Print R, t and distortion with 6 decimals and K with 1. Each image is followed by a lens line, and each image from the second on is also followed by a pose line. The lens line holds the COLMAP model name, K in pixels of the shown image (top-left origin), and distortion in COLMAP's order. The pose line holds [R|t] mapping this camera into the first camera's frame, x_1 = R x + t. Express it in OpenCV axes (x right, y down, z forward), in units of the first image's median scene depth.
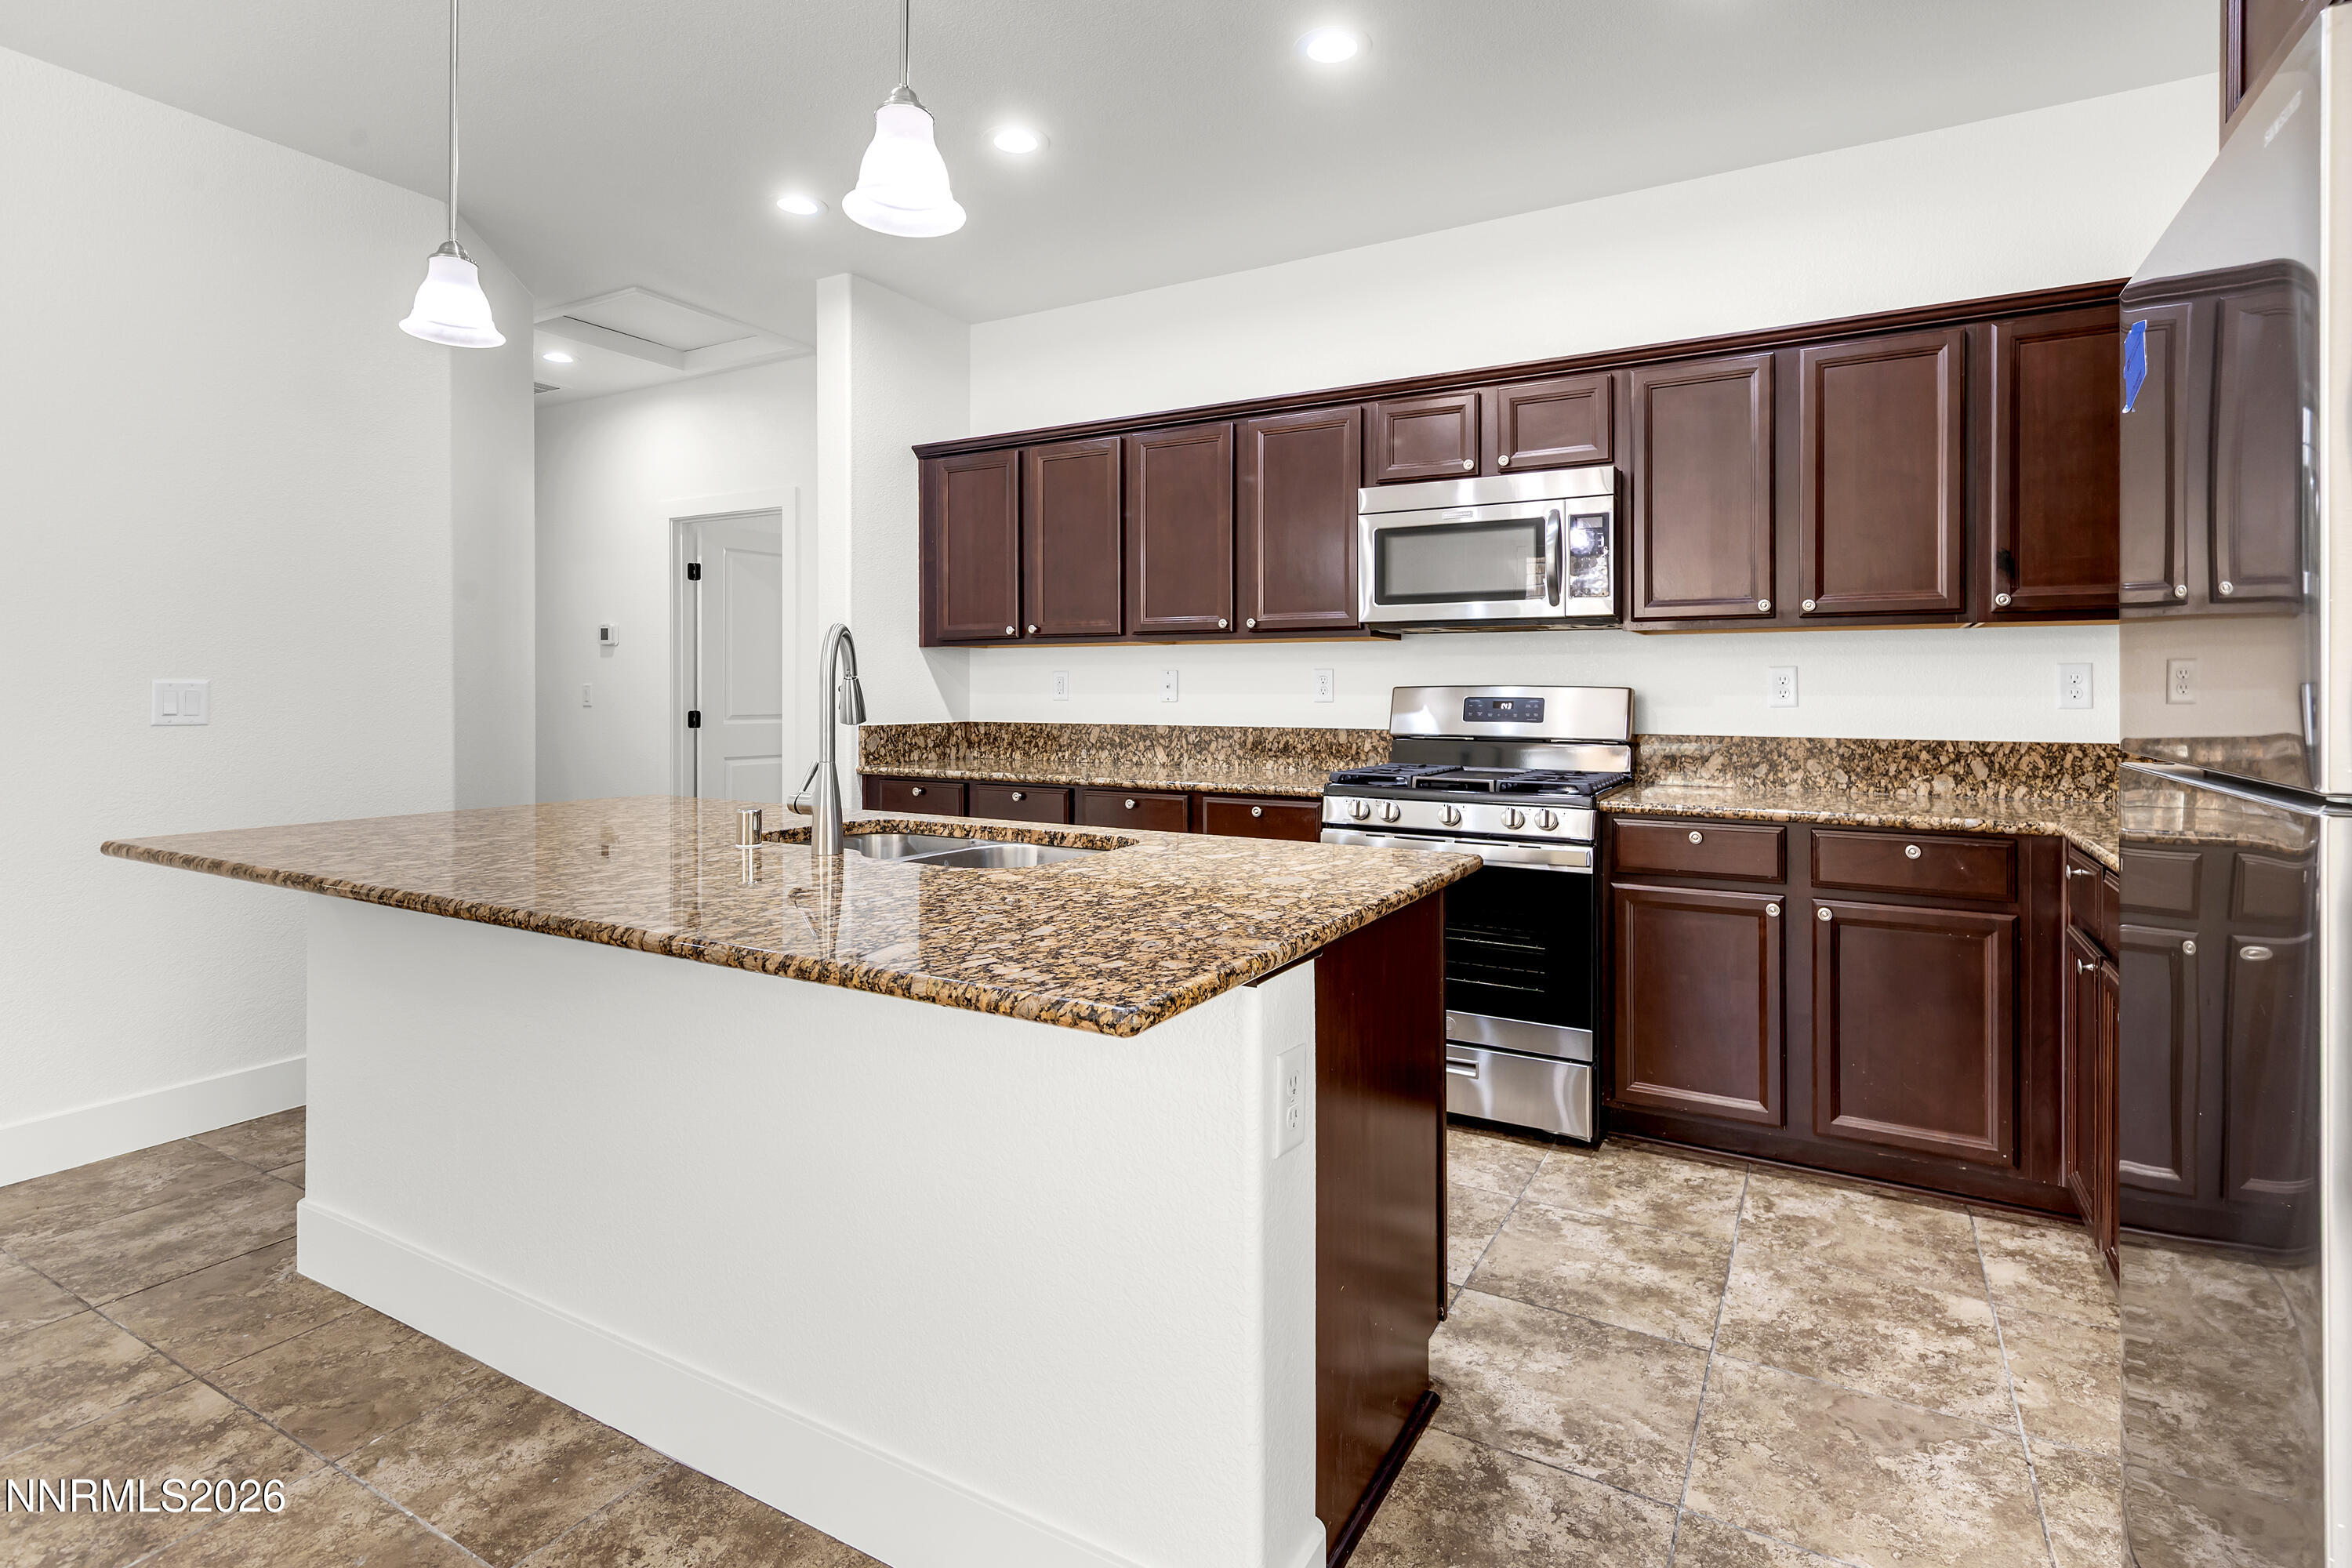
lens RADIAL K [[1146.1, 0, 1200.8], [0, 1146.1, 698.0], [0, 0, 1]] dist [0.003408, -0.000347]
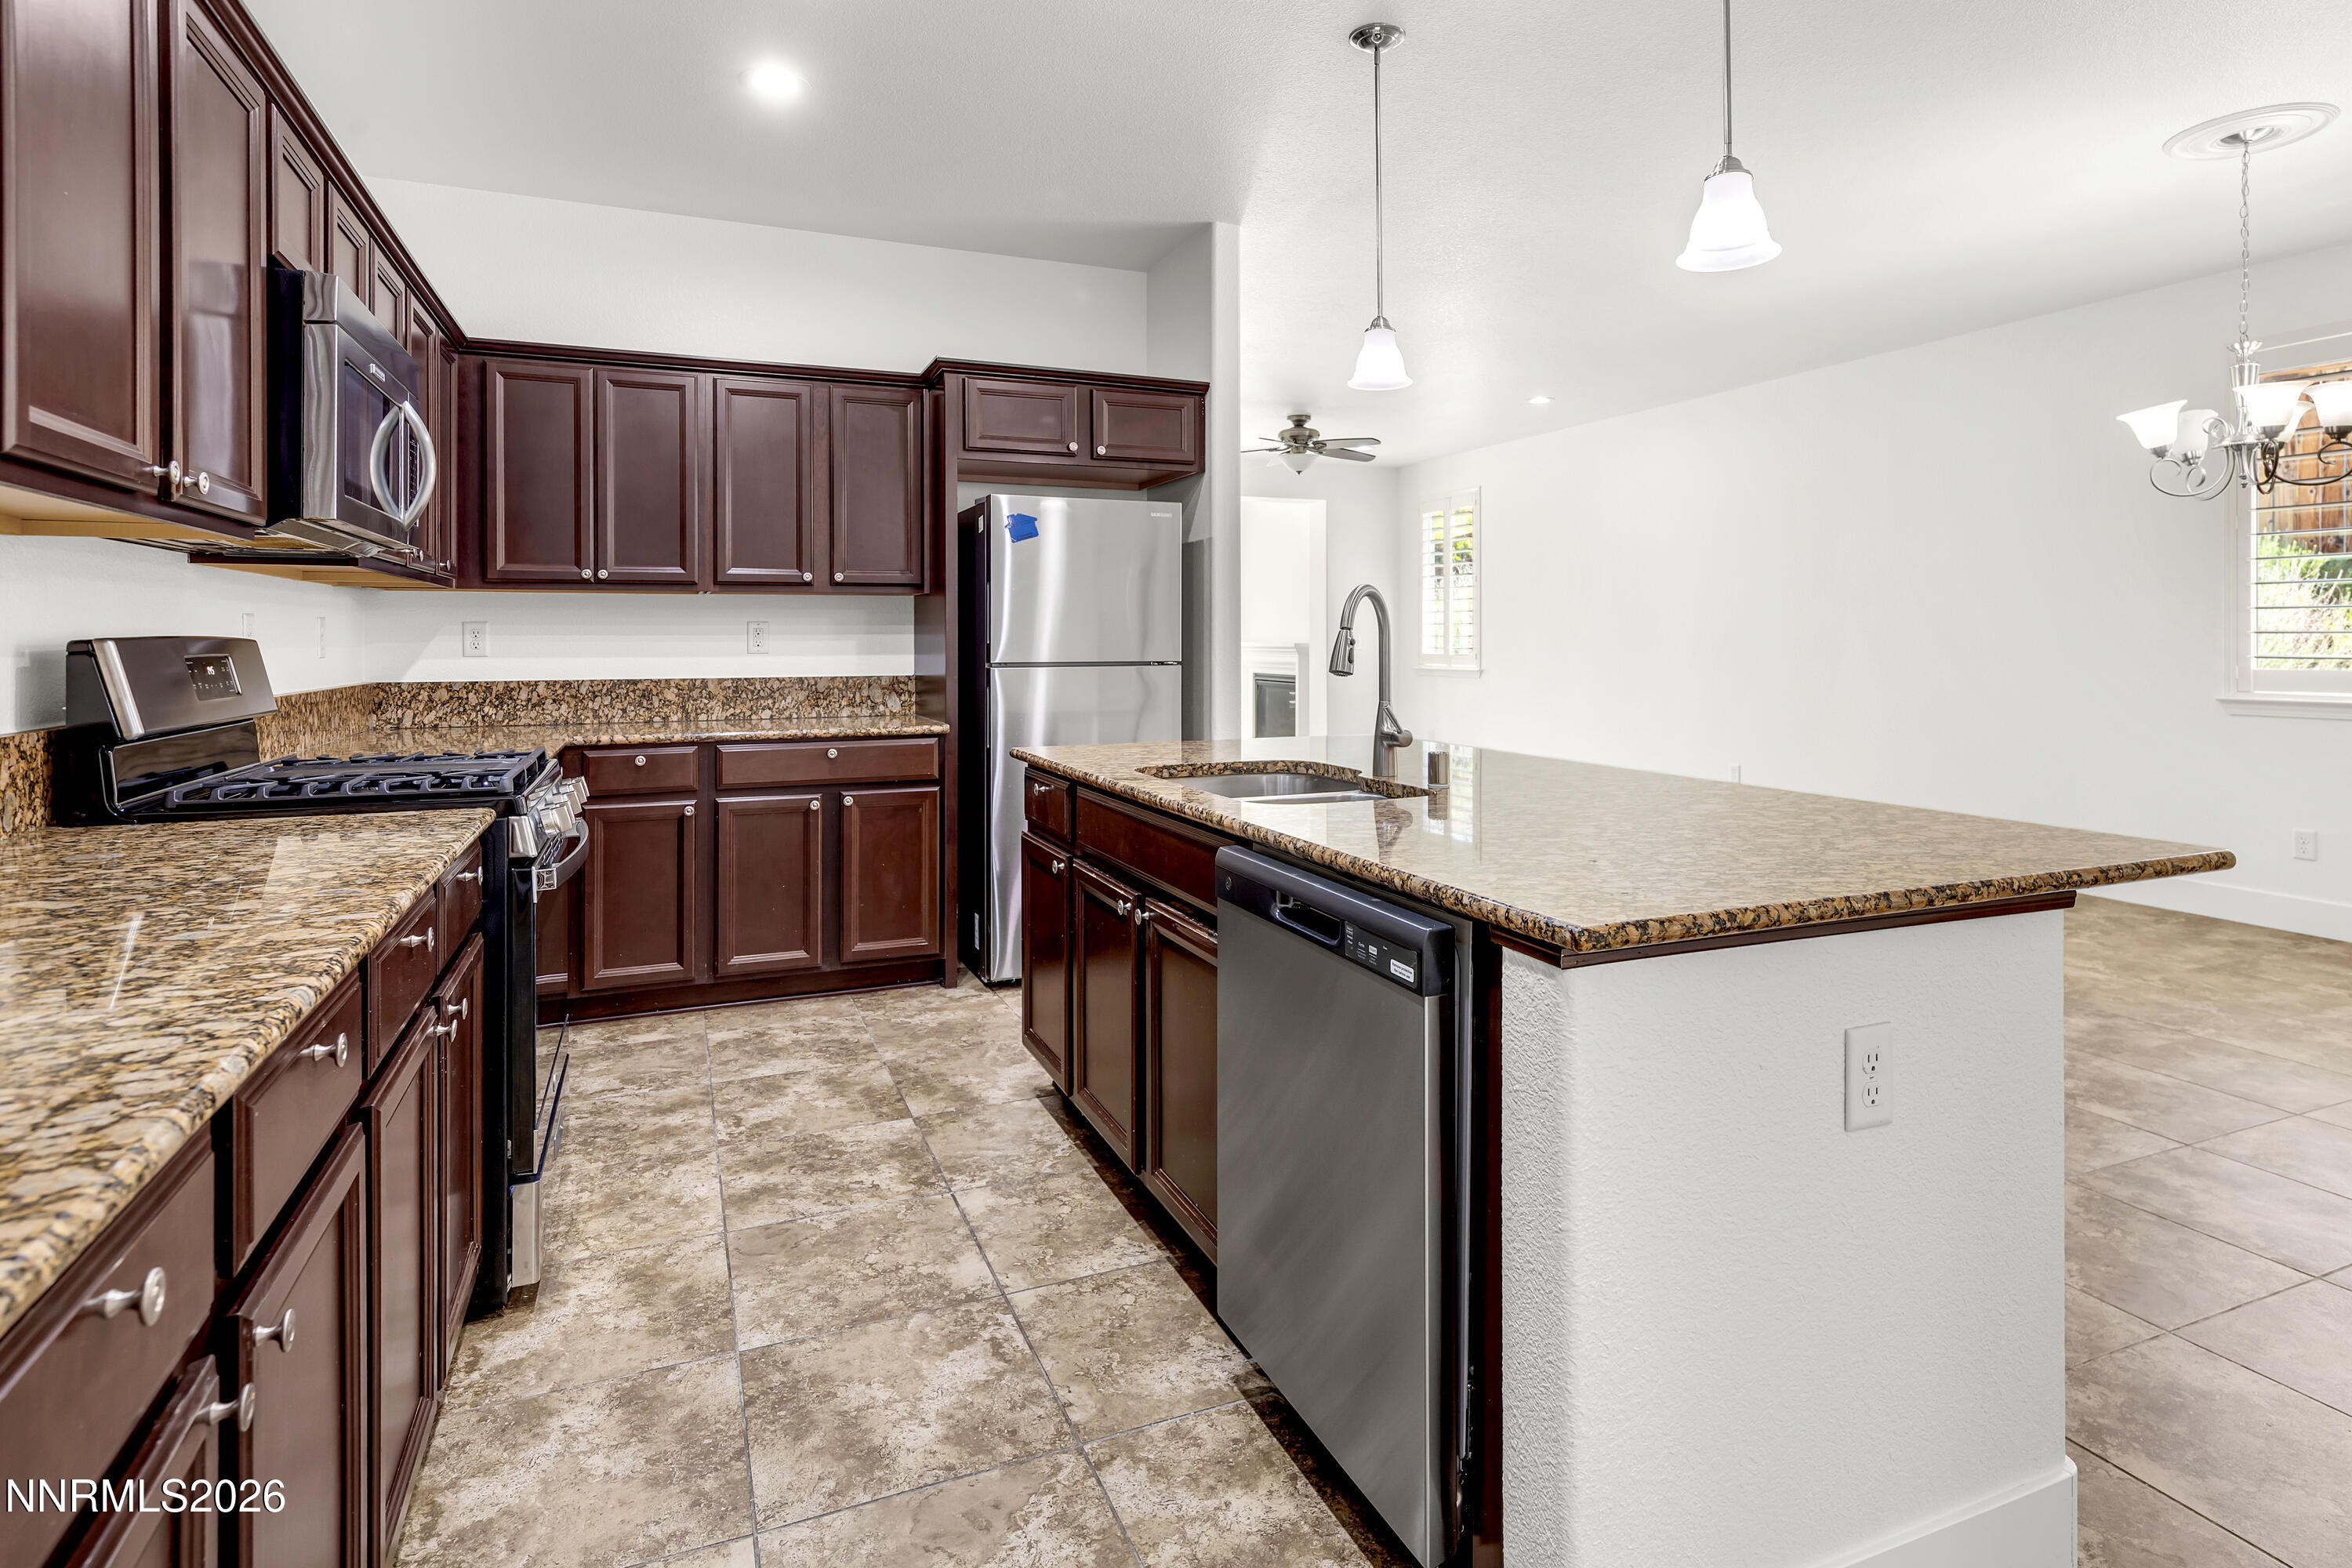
lens RADIAL K [[1231.3, 0, 1201.9], [0, 1231.3, 643.2], [0, 0, 1]] dist [0.004749, -0.000194]
pose [[-0.795370, -0.002959, 0.606117, -0.582326], [0.004290, 0.999936, 0.010511, -0.012667], [-0.606109, 0.010961, -0.795306, 1.301366]]
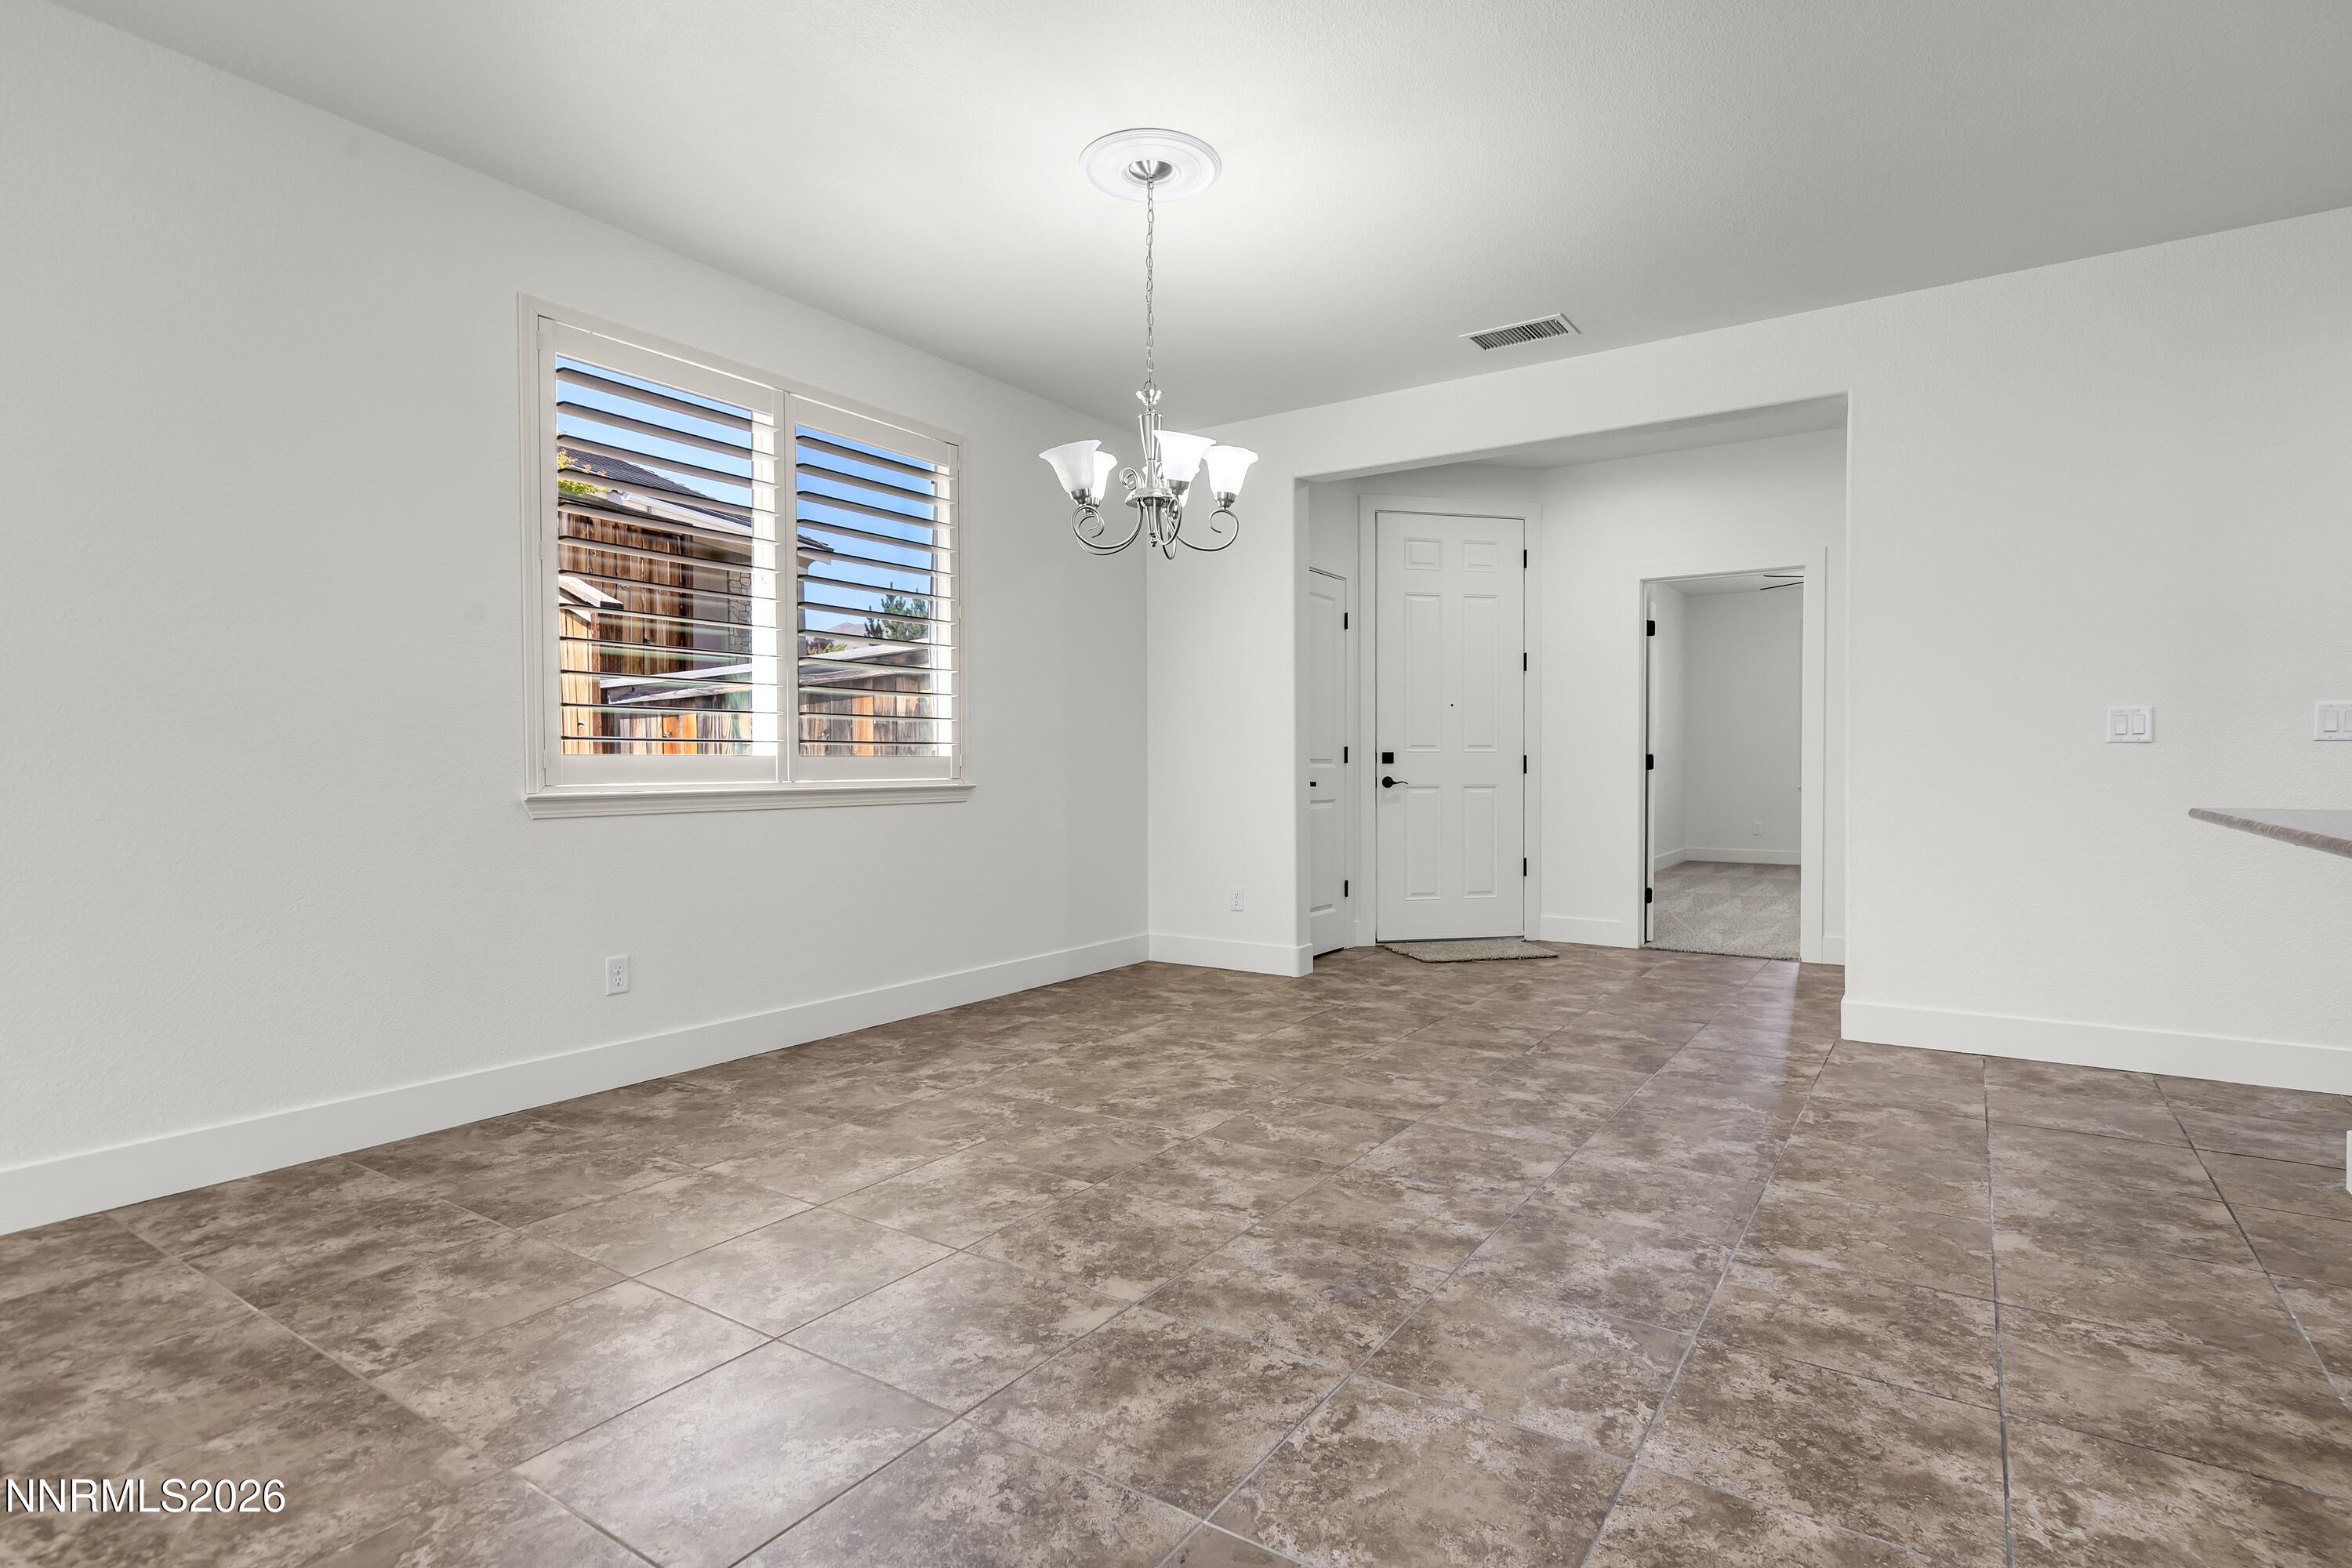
lens RADIAL K [[1162.9, 0, 1207.1], [0, 1162.9, 779.6], [0, 0, 1]] dist [0.007686, 0.000637]
pose [[-0.067108, 0.010385, -0.997692, 0.346913], [-0.003817, 0.999936, 0.010665, 0.051264], [0.997738, 0.004524, -0.067064, -0.061547]]
